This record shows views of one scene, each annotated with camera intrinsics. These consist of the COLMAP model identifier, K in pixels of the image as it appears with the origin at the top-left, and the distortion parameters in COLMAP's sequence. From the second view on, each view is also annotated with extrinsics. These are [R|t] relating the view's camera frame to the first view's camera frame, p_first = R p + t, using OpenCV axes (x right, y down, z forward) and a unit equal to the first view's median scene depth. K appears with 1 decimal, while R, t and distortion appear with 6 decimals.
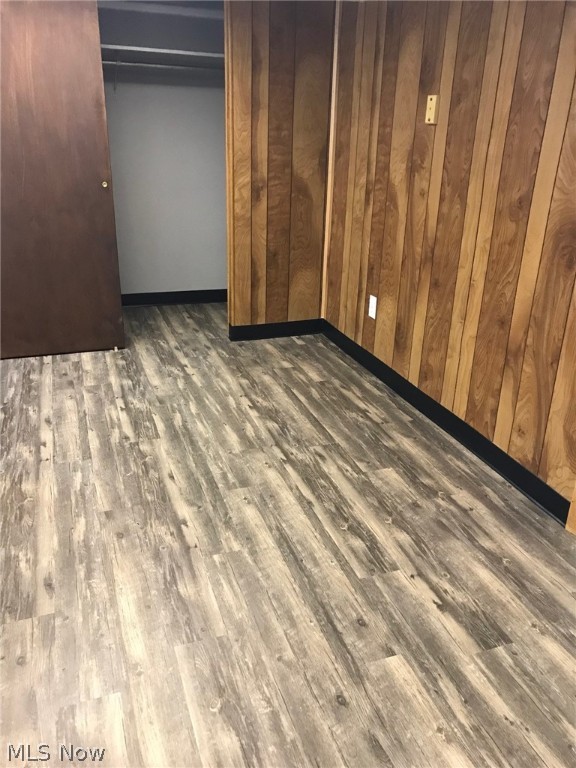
lens RADIAL K [[633.2, 0, 292.9], [0, 633.2, 383.7], [0, 0, 1]] dist [0.032256, -0.023015]
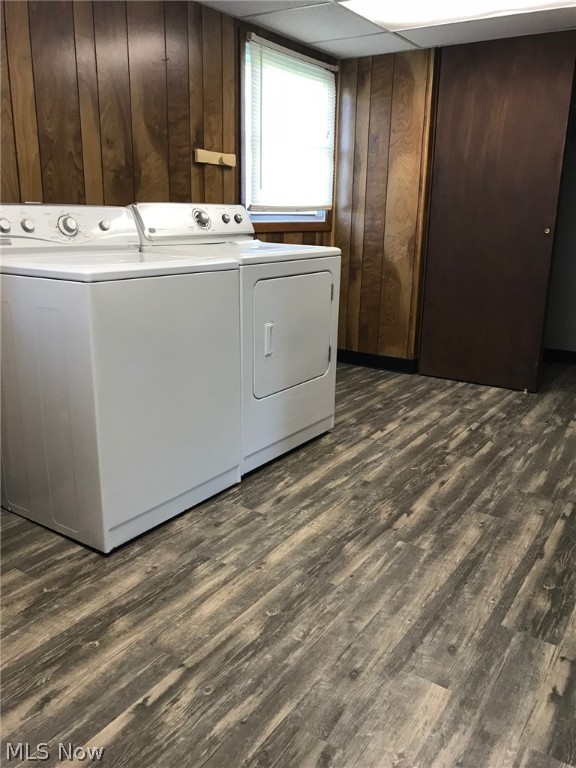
lens RADIAL K [[633.2, 0, 292.9], [0, 633.2, 383.7], [0, 0, 1]] dist [0.032256, -0.023015]
pose [[0.594512, 0.201016, -0.778555, 0.465998], [-0.310639, 0.950492, 0.008202, 0.065164], [0.741659, 0.236974, 0.627523, 0.146429]]
